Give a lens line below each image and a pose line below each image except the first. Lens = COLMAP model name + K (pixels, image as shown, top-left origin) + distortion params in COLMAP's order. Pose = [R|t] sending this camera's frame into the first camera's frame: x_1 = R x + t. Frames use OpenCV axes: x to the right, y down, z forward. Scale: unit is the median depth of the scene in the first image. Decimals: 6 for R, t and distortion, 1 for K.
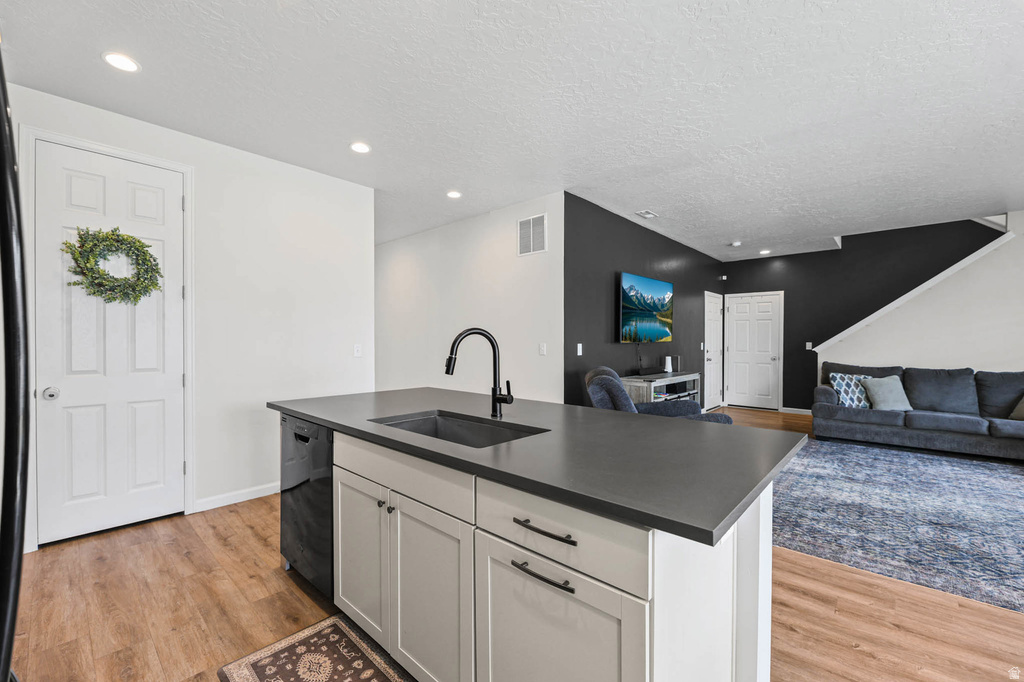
lens RADIAL K [[428.5, 0, 528.4], [0, 428.5, 334.8], [0, 0, 1]] dist [-0.002015, -0.001566]
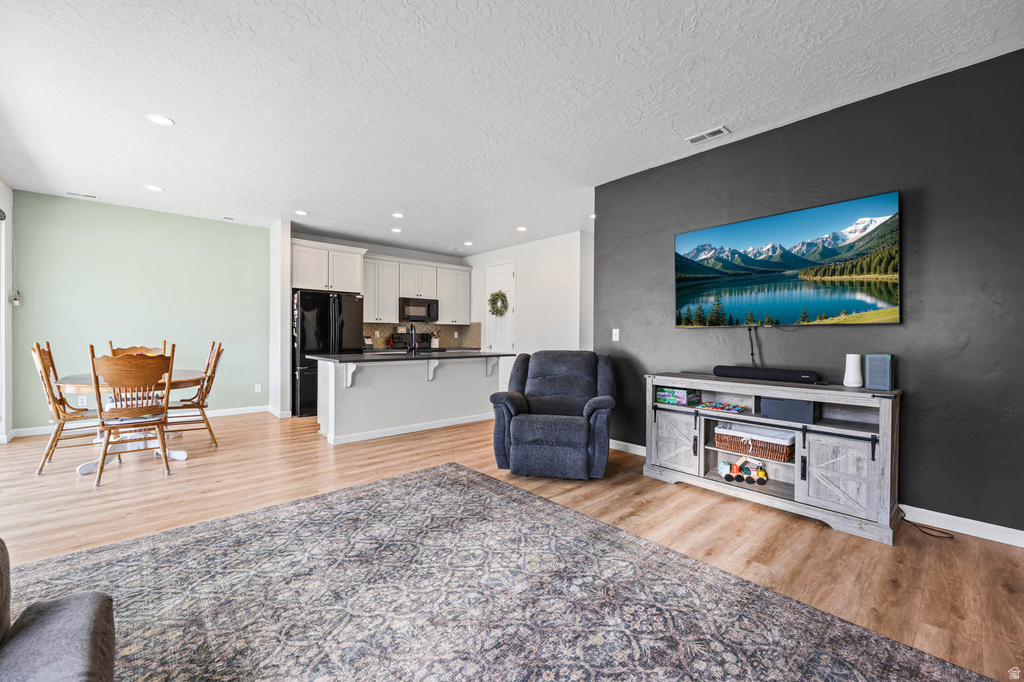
lens RADIAL K [[402.6, 0, 489.2], [0, 402.6, 347.1], [0, 0, 1]] dist [-0.005756, -0.000526]
pose [[-0.148738, 0.027059, -0.988506, 1.298479], [0.007771, 0.999627, 0.026194, 0.043593], [0.988846, -0.003786, -0.148893, 1.020875]]
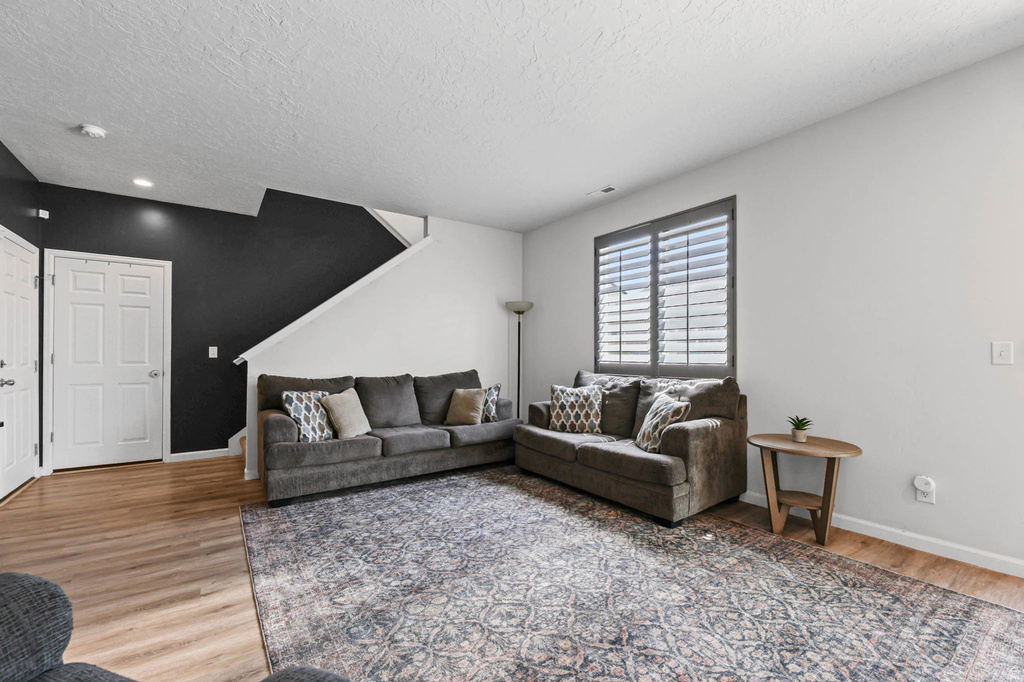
lens RADIAL K [[428.5, 0, 475.2], [0, 428.5, 347.7], [0, 0, 1]] dist [-0.002015, -0.001566]
pose [[0.285333, 0.016284, 0.958290, 0.266511], [-0.013219, 0.999827, -0.013054, 0.043143], [-0.958337, -0.008943, 0.285499, 0.806410]]
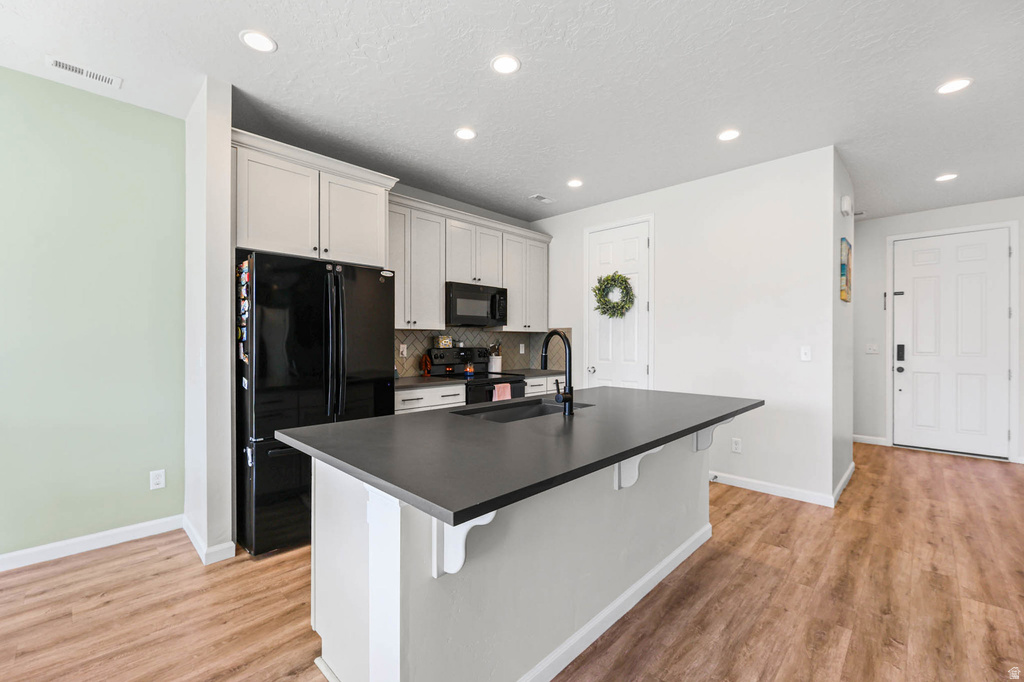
lens RADIAL K [[428.5, 0, 495.9], [0, 428.5, 352.2], [0, 0, 1]] dist [-0.002015, -0.001566]
pose [[-0.072406, 0.023273, -0.997104, 0.536679], [0.013966, 0.999653, 0.022318, 0.010836], [0.997277, -0.012309, -0.072706, 0.507185]]
